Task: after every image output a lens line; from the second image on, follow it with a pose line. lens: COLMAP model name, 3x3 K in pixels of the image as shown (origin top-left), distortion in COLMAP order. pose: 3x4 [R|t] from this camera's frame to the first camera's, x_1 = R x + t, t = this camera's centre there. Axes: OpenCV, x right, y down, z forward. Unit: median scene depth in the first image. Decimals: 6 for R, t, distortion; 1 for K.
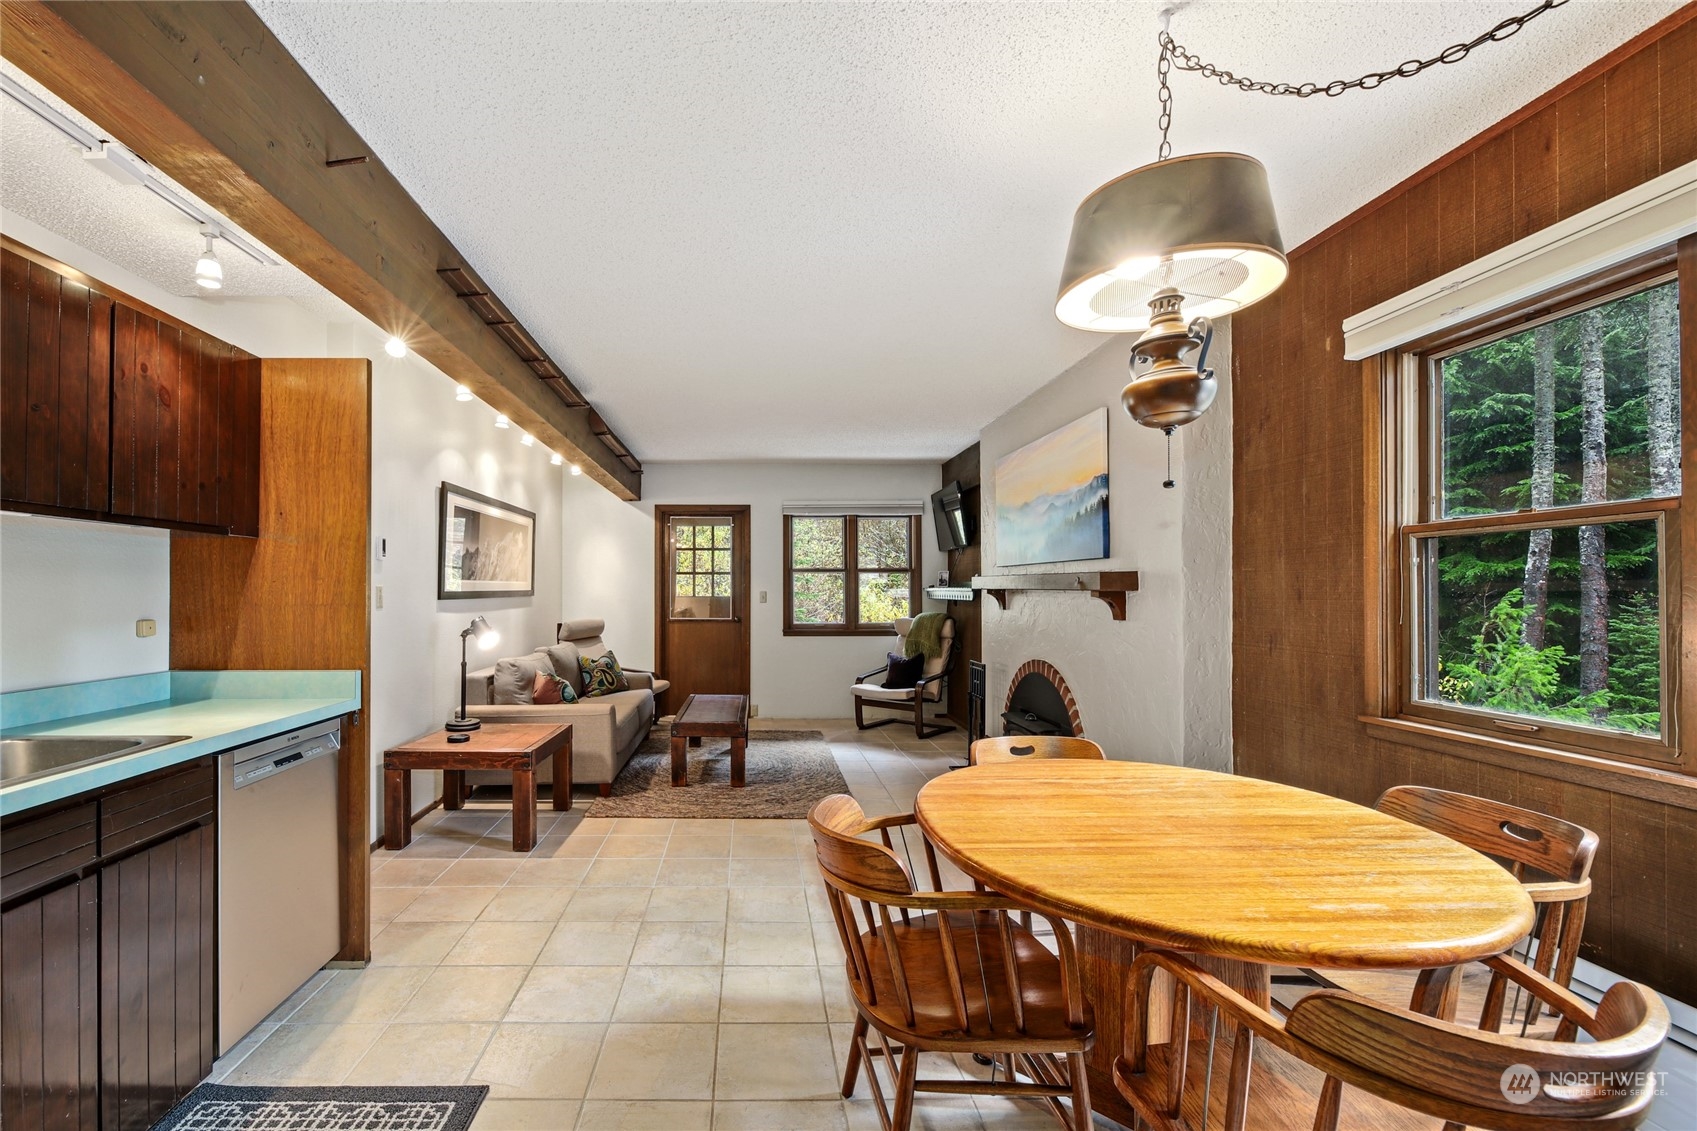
lens RADIAL K [[688.7, 0, 746.1], [0, 688.7, 588.1], [0, 0, 1]] dist [0.002533, -0.001500]
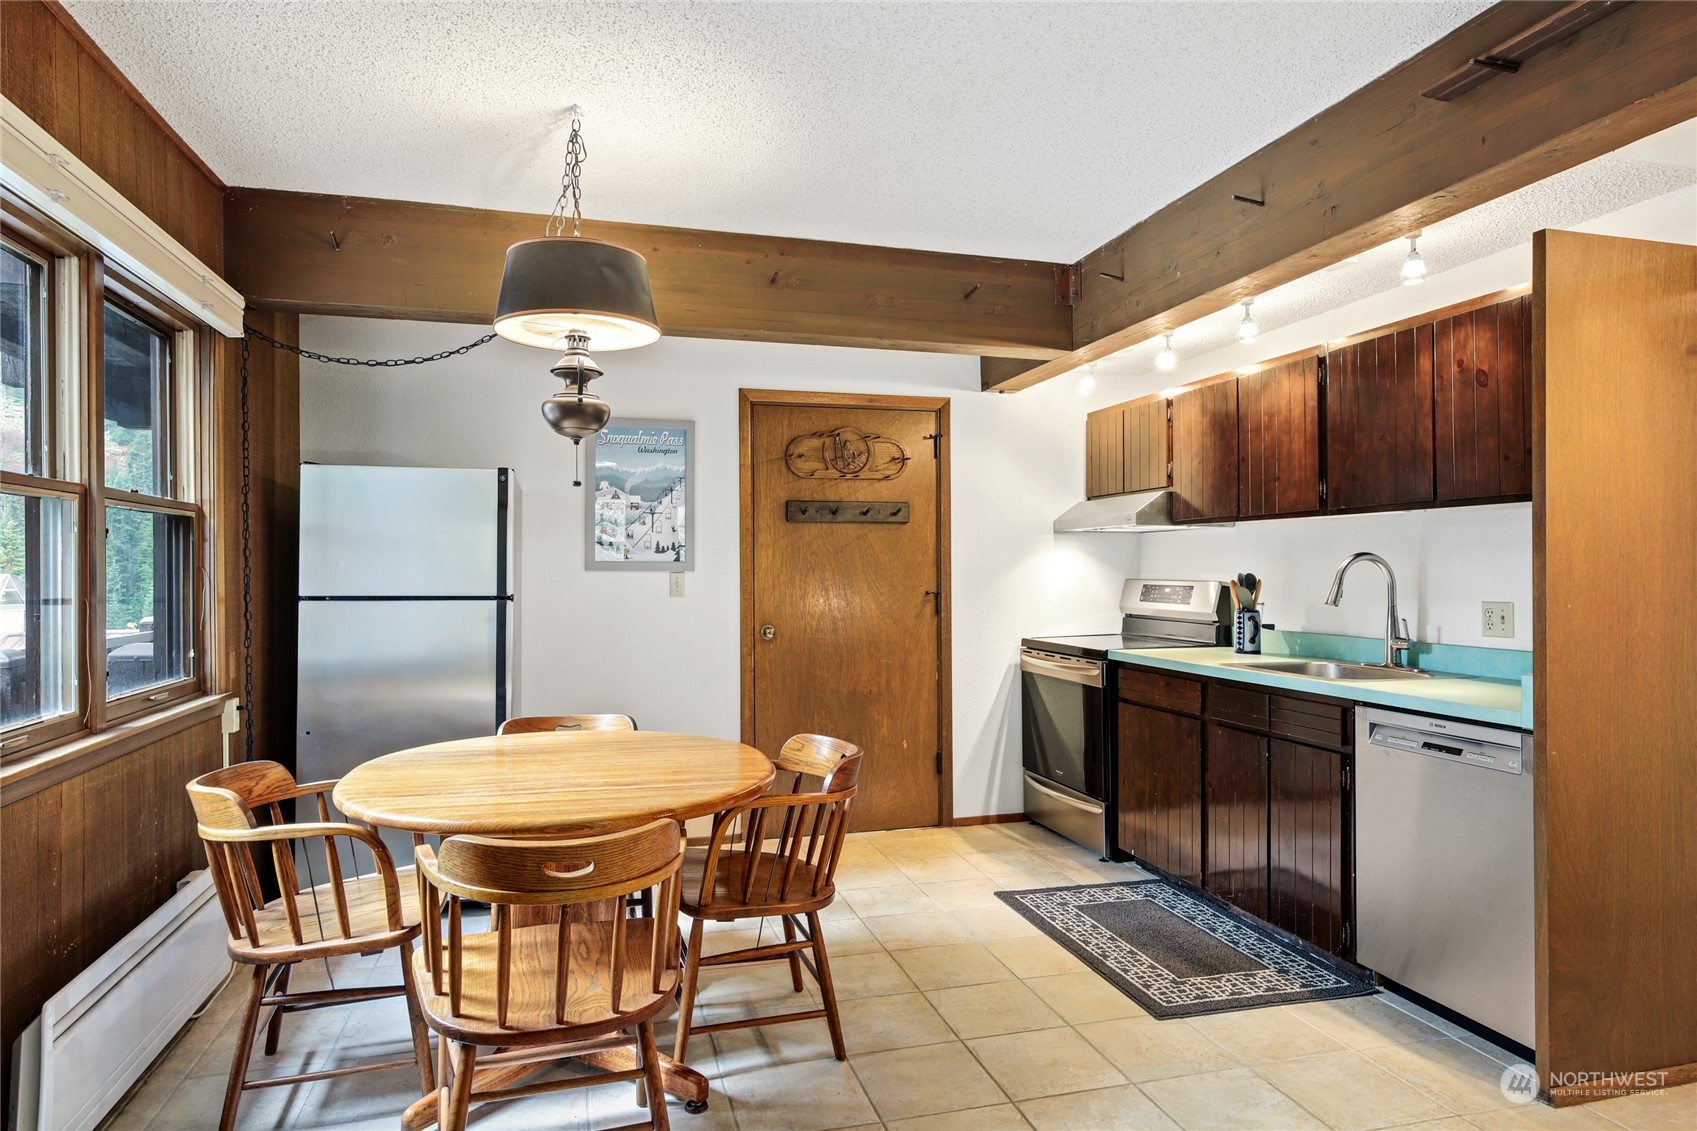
lens RADIAL K [[1001.0, 0, 848.3], [0, 1001.0, 568.2], [0, 0, 1]] dist [-0.000472, -0.000235]
pose [[-0.965491, 0.003213, -0.260417, 0.179311], [0.005246, 0.999961, -0.007109, 0.005531], [0.260384, -0.008230, -0.965470, 0.838630]]
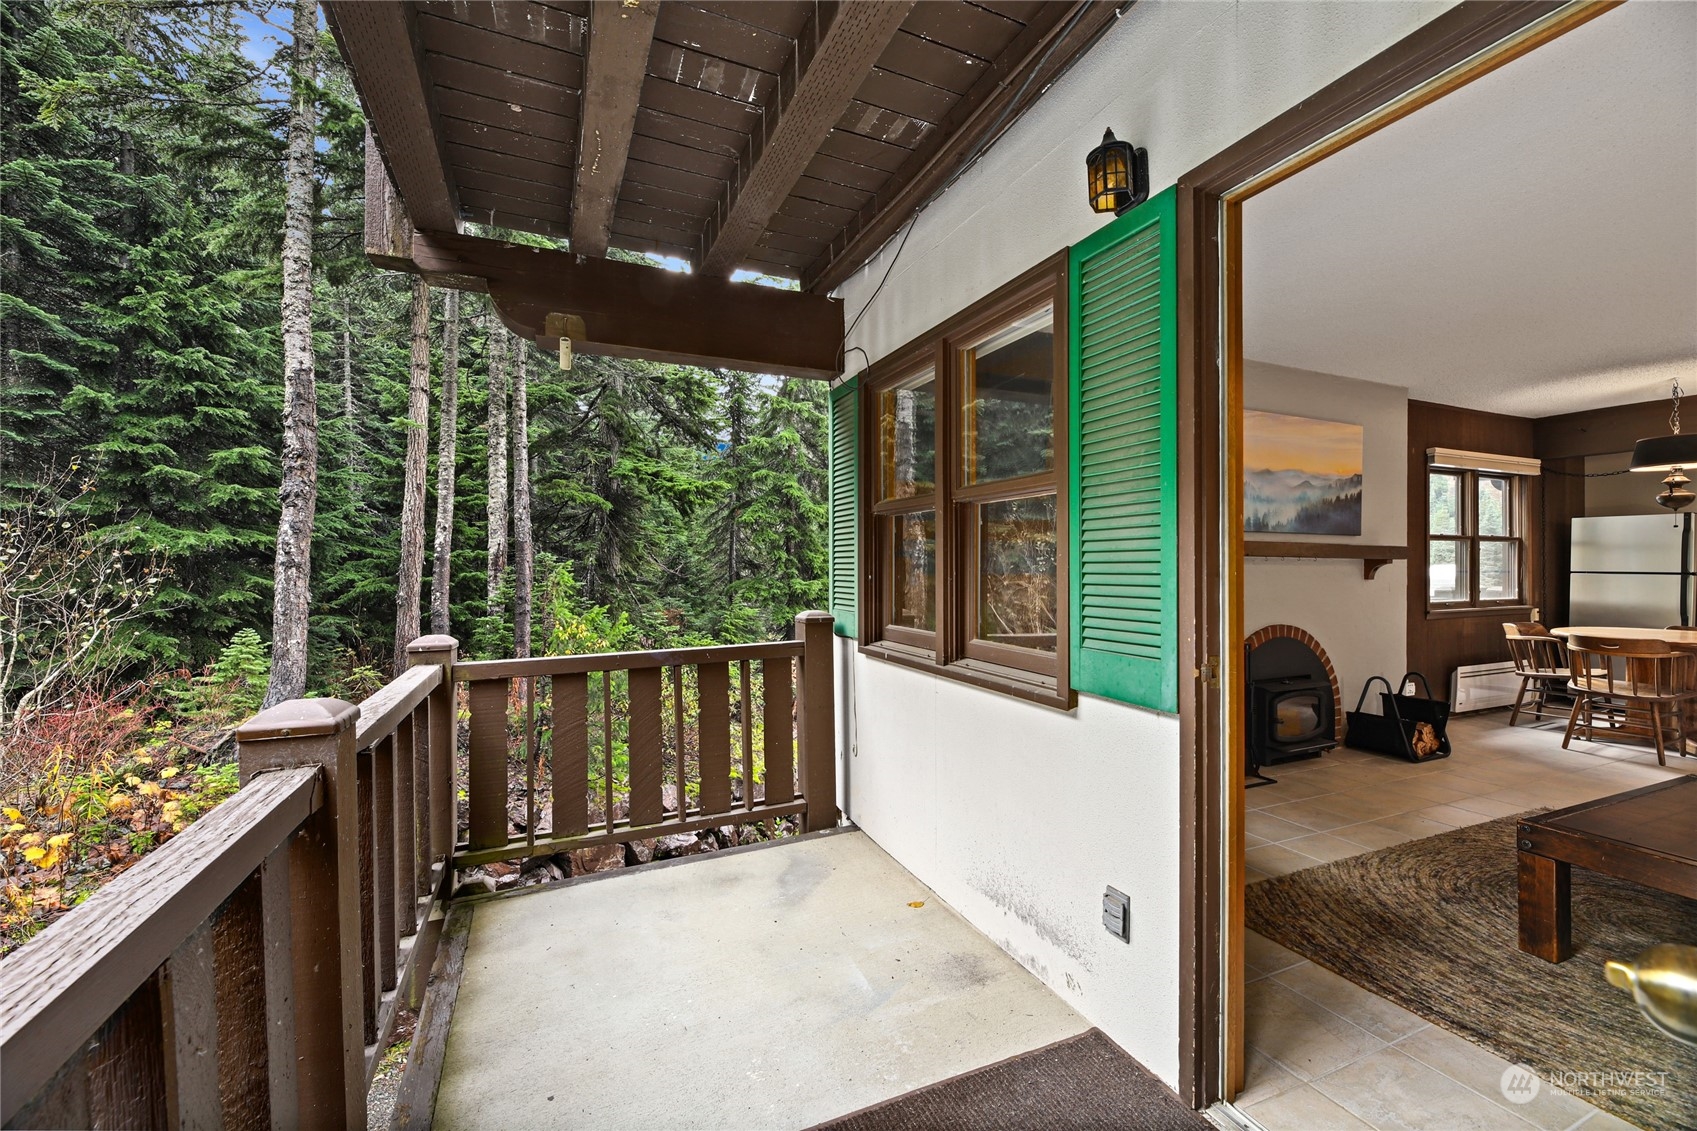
lens RADIAL K [[688.7, 0, 843.3], [0, 688.7, 570.6], [0, 0, 1]] dist [0.002533, -0.001500]
pose [[-0.390947, -0.005773, 0.920395, -0.236715], [-0.004695, 0.999980, 0.004278, 0.017280], [-0.920401, -0.002648, -0.390966, 1.688062]]
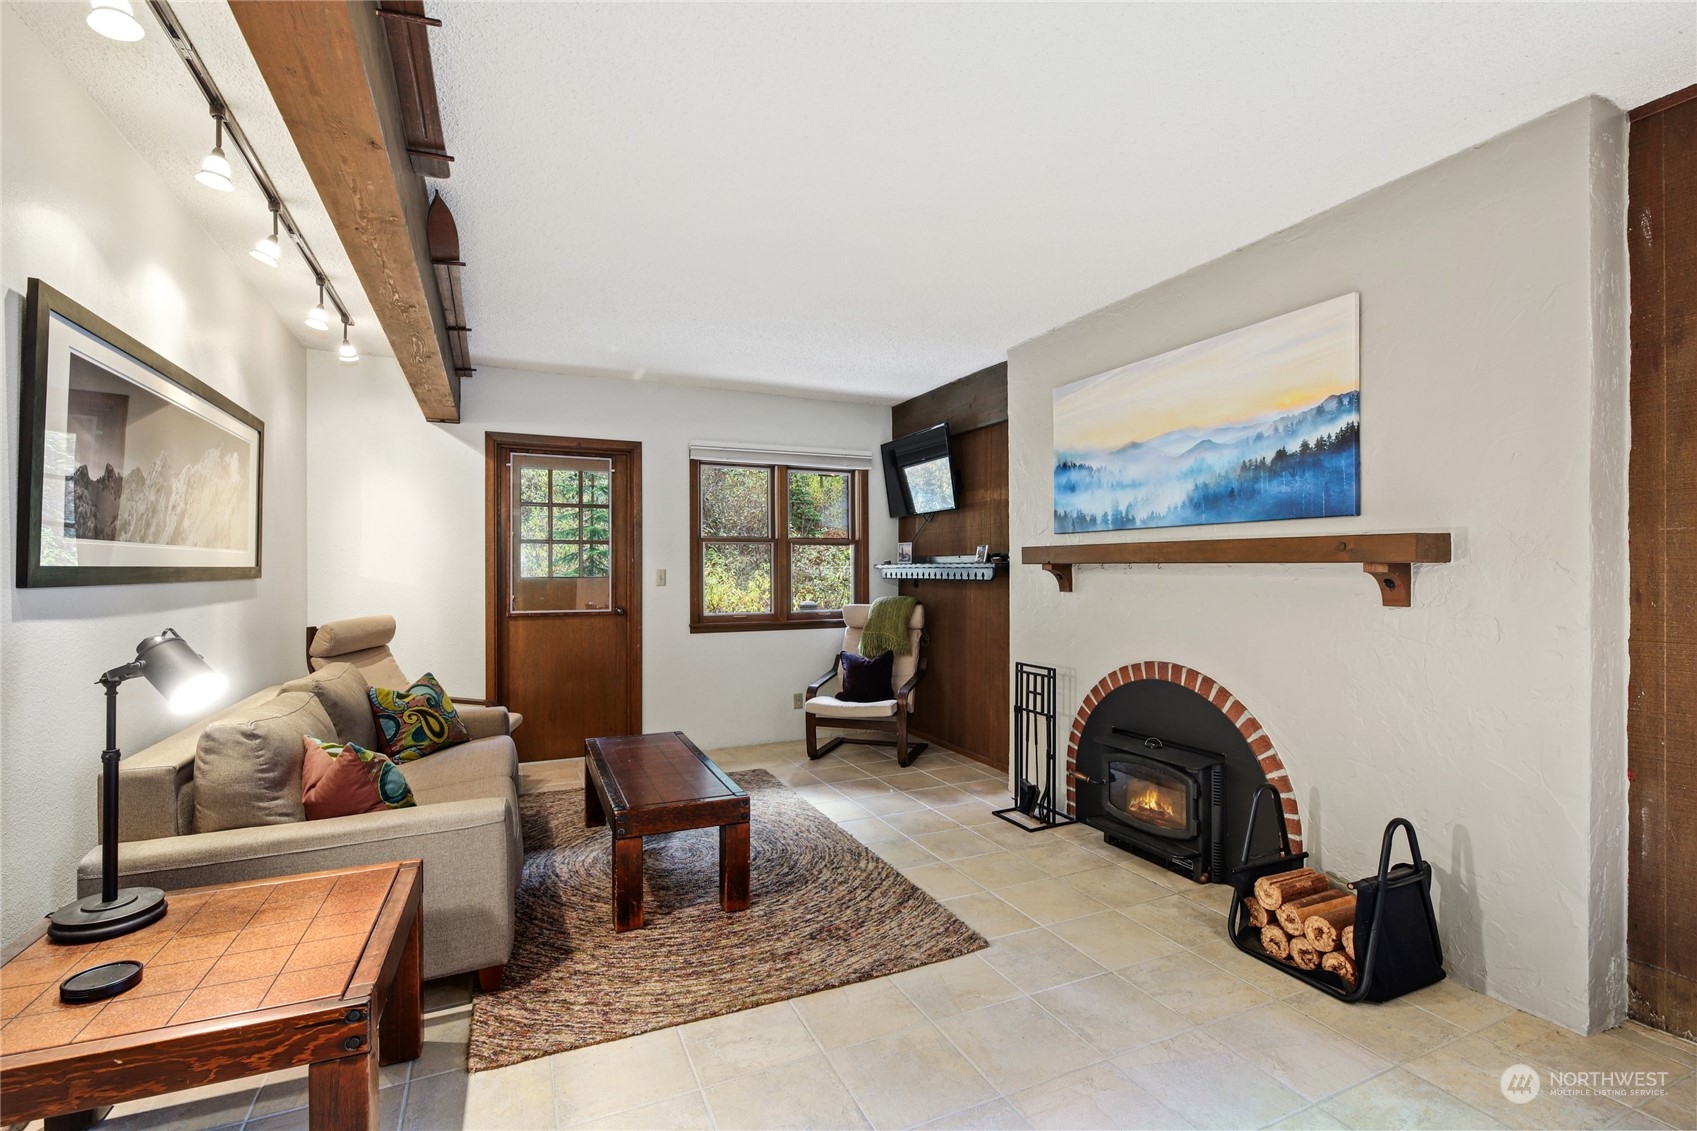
lens RADIAL K [[755.8, 0, 855.1], [0, 755.8, 575.2], [0, 0, 1]] dist [-0.003503, -0.001474]
pose [[0.912719, -0.005260, 0.408554, -0.160328], [0.001484, 0.999953, 0.009559, 0.005265], [-0.408585, -0.008118, 0.912684, 0.356437]]
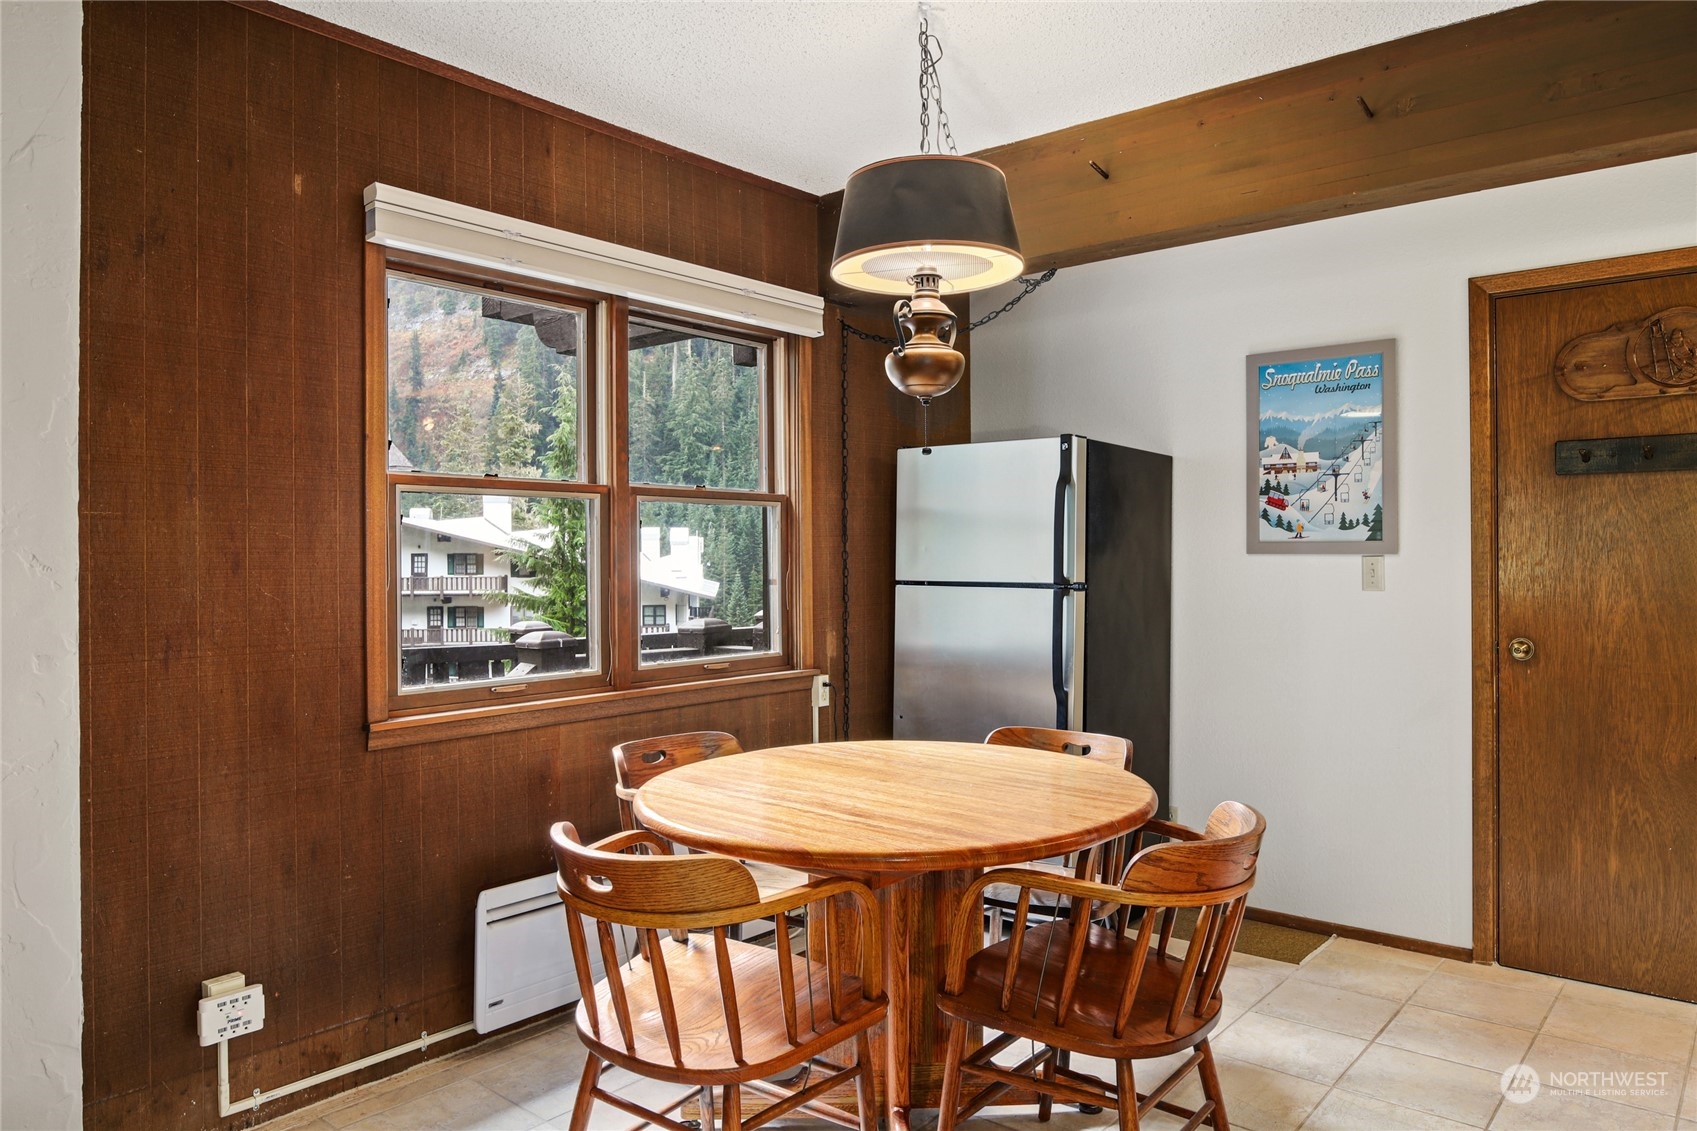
lens RADIAL K [[1131.6, 0, 844.6], [0, 1131.6, 556.7], [0, 0, 1]] dist [-0.011571, -0.005657]
pose [[-0.757446, 0.005134, 0.652878, -0.123629], [0.002230, 0.999984, -0.005277, 0.005651], [-0.652894, -0.002541, -0.757445, 0.693684]]
